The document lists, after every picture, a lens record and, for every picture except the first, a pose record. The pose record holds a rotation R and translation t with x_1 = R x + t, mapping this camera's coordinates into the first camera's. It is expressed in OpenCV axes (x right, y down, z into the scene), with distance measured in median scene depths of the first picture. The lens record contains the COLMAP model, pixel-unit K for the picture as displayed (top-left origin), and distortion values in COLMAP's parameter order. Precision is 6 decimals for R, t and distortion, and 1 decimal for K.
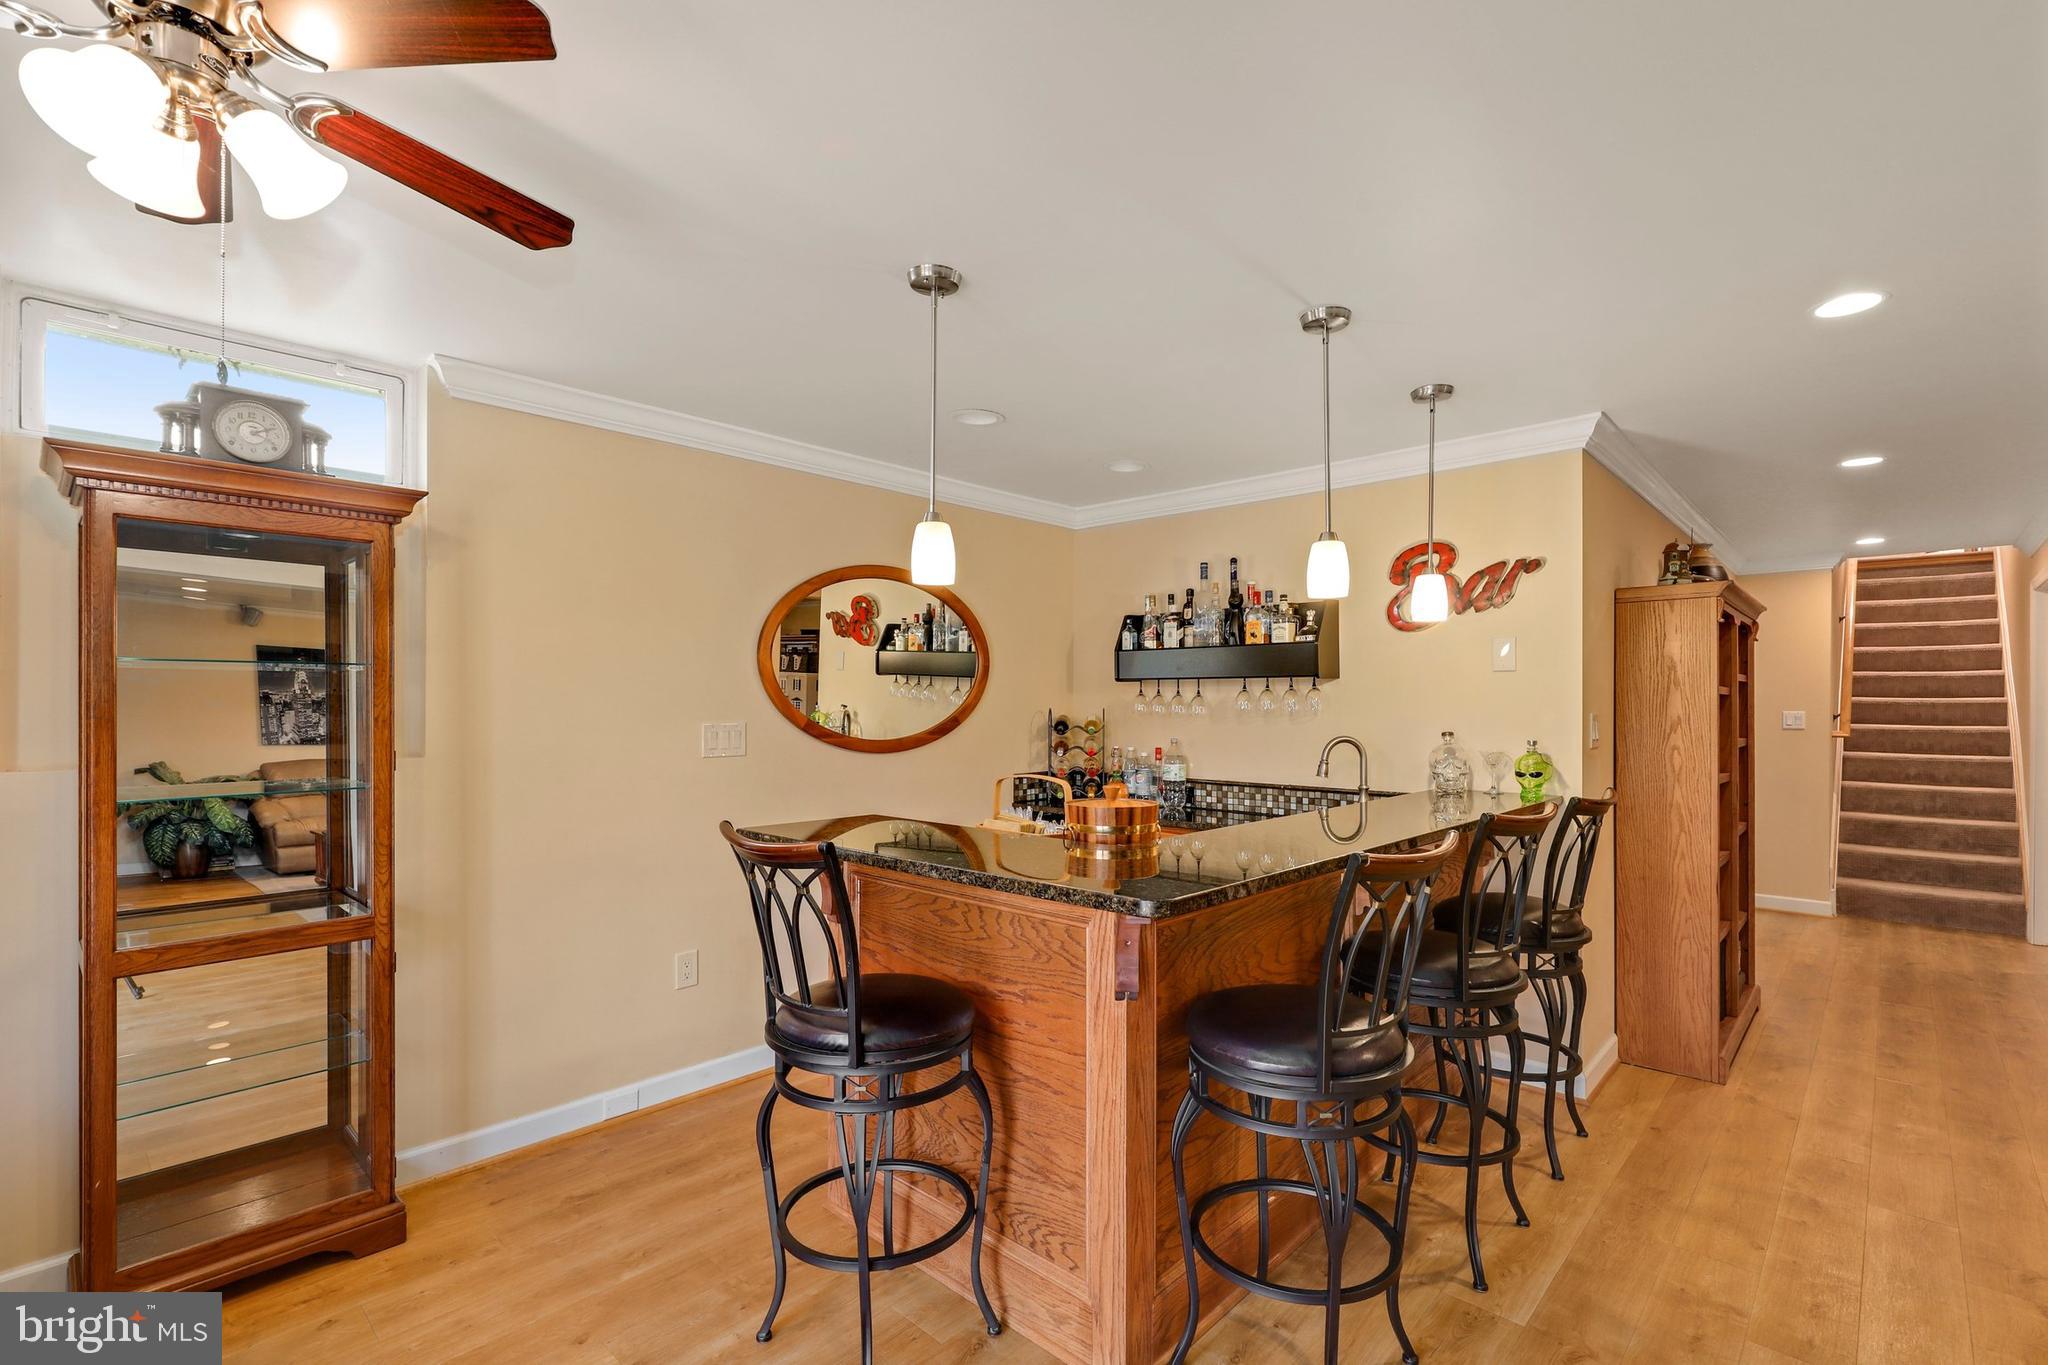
lens RADIAL K [[923.1, 0, 1037.5], [0, 923.1, 701.0], [0, 0, 1]] dist [0.000019, 0.000891]
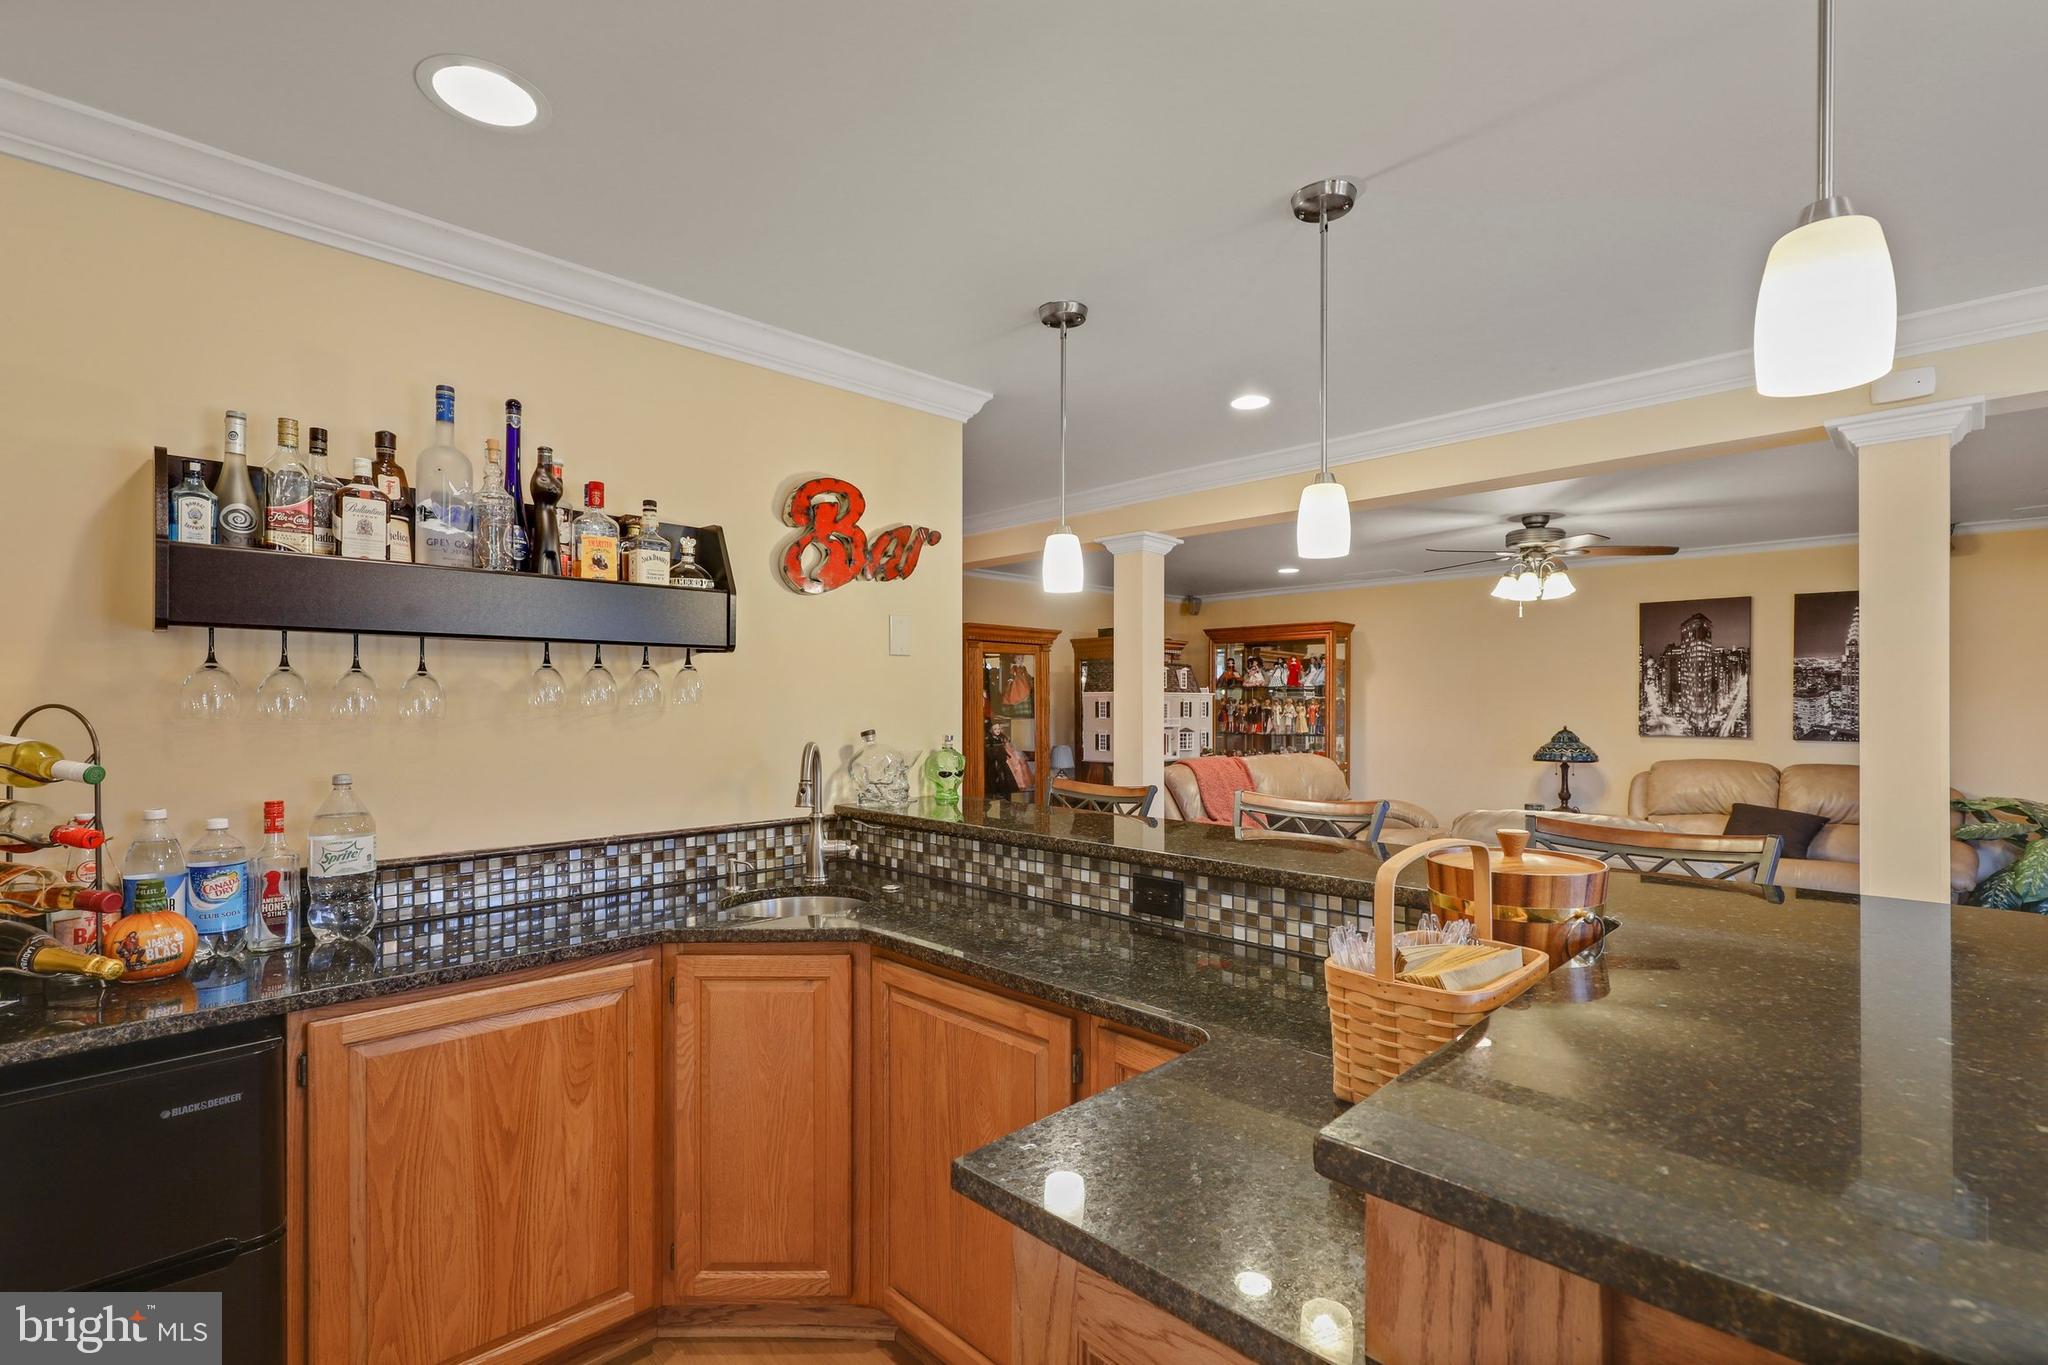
lens RADIAL K [[923.1, 0, 1037.5], [0, 923.1, 701.0], [0, 0, 1]] dist [0.000019, 0.000891]
pose [[0.030242, -0.002819, 0.999539, -0.275576], [-0.001569, 0.999995, 0.002868, 0.005670], [-0.999541, -0.001655, 0.030238, 0.699229]]
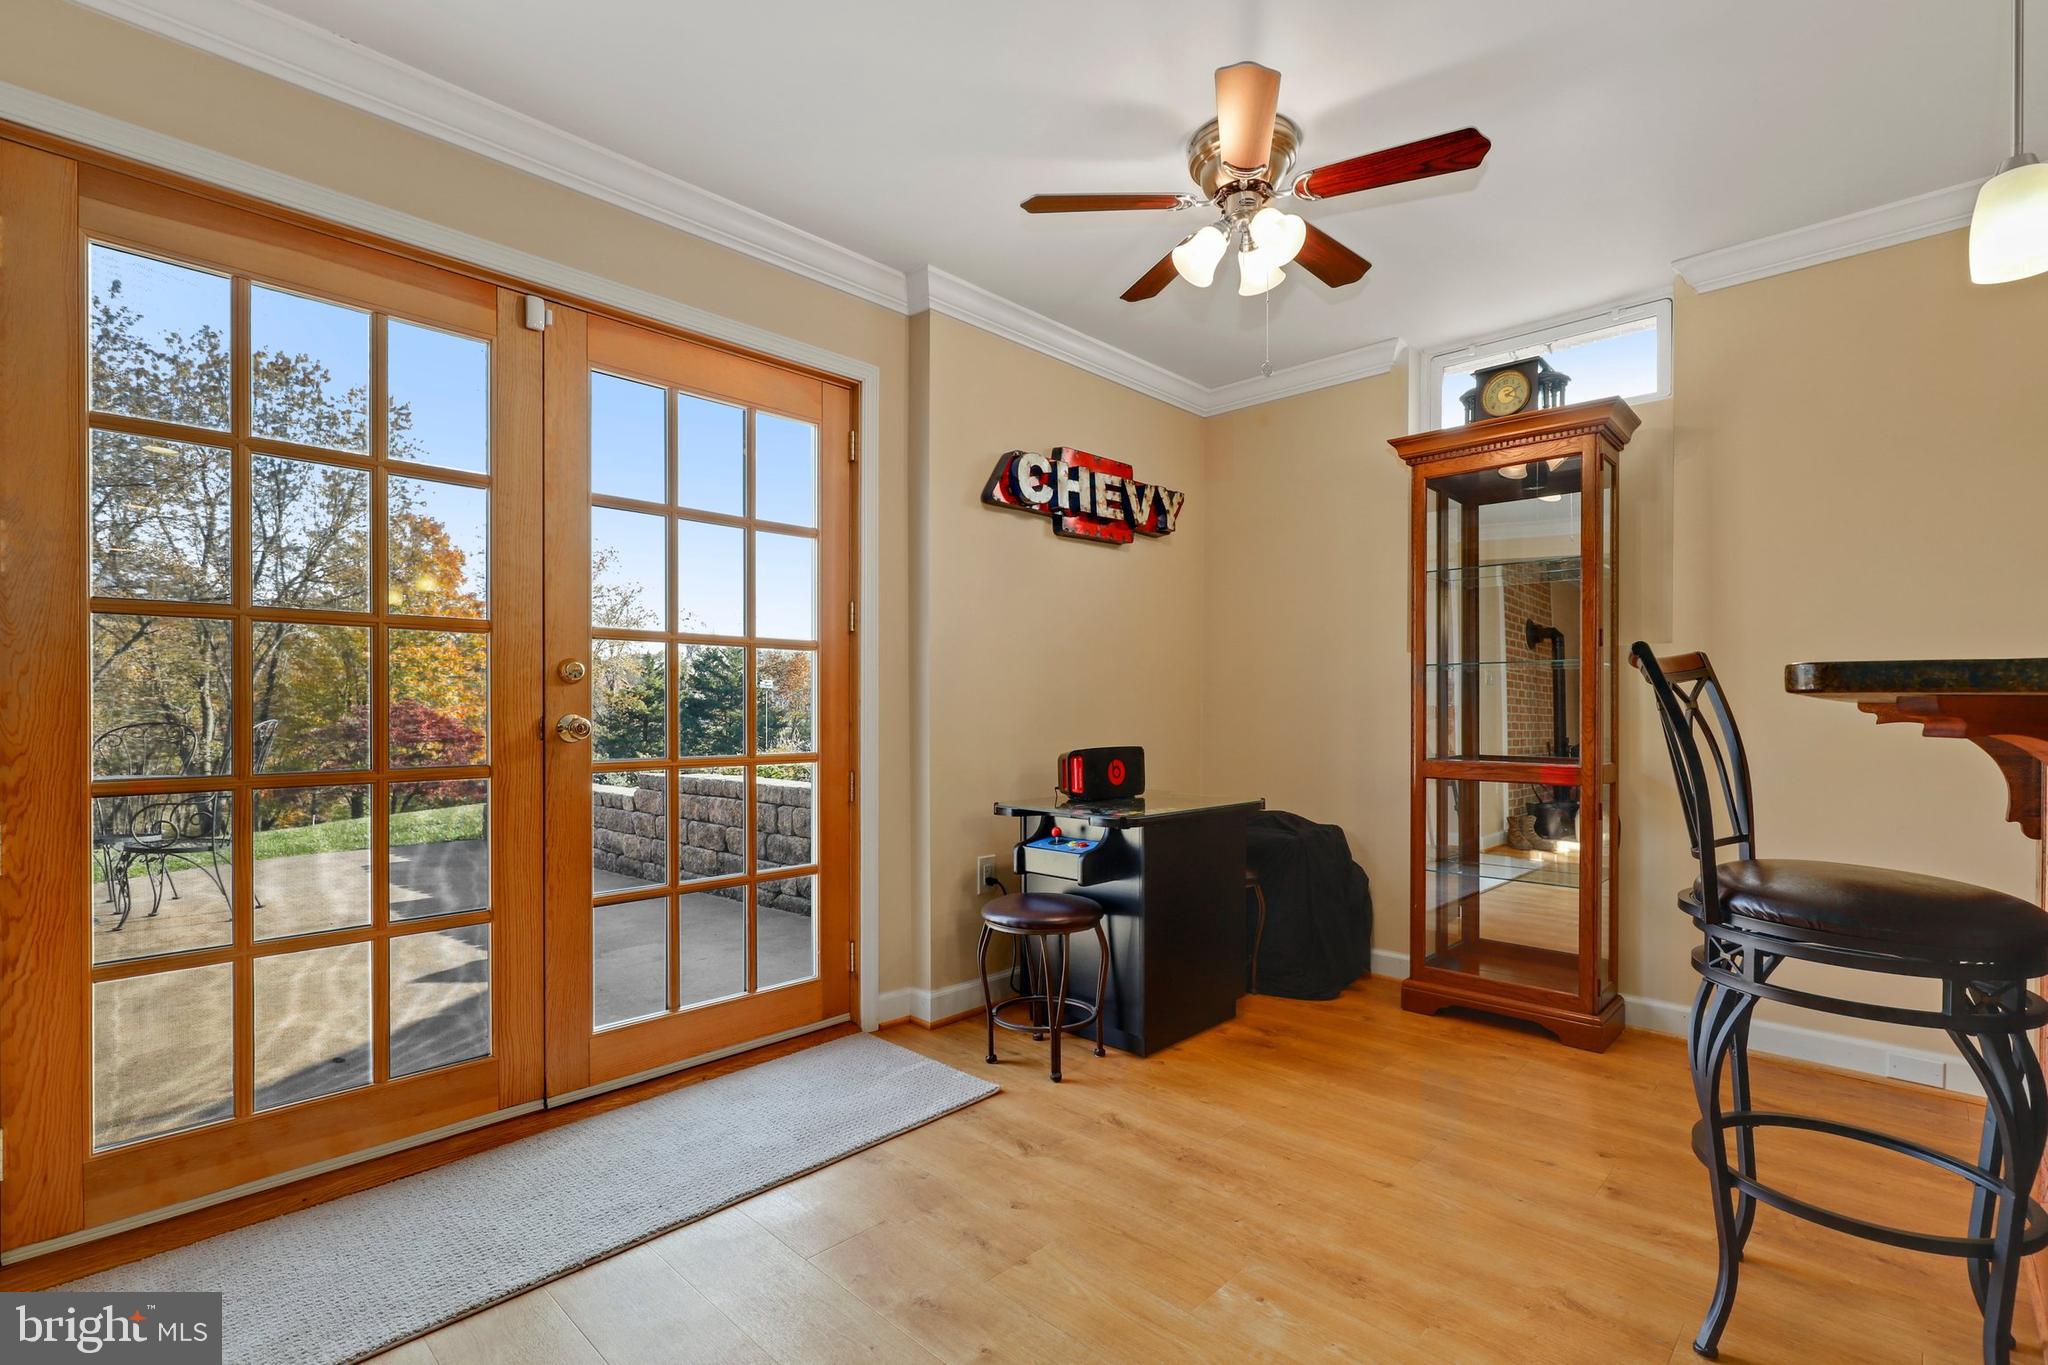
lens RADIAL K [[923.1, 0, 1037.5], [0, 923.1, 701.0], [0, 0, 1]] dist [0.000019, 0.000891]
pose [[-0.007096, -0.005727, -0.999958, 0.270559], [0.000473, 0.999983, -0.005730, 0.088582], [0.999975, -0.000514, -0.007093, 0.176904]]
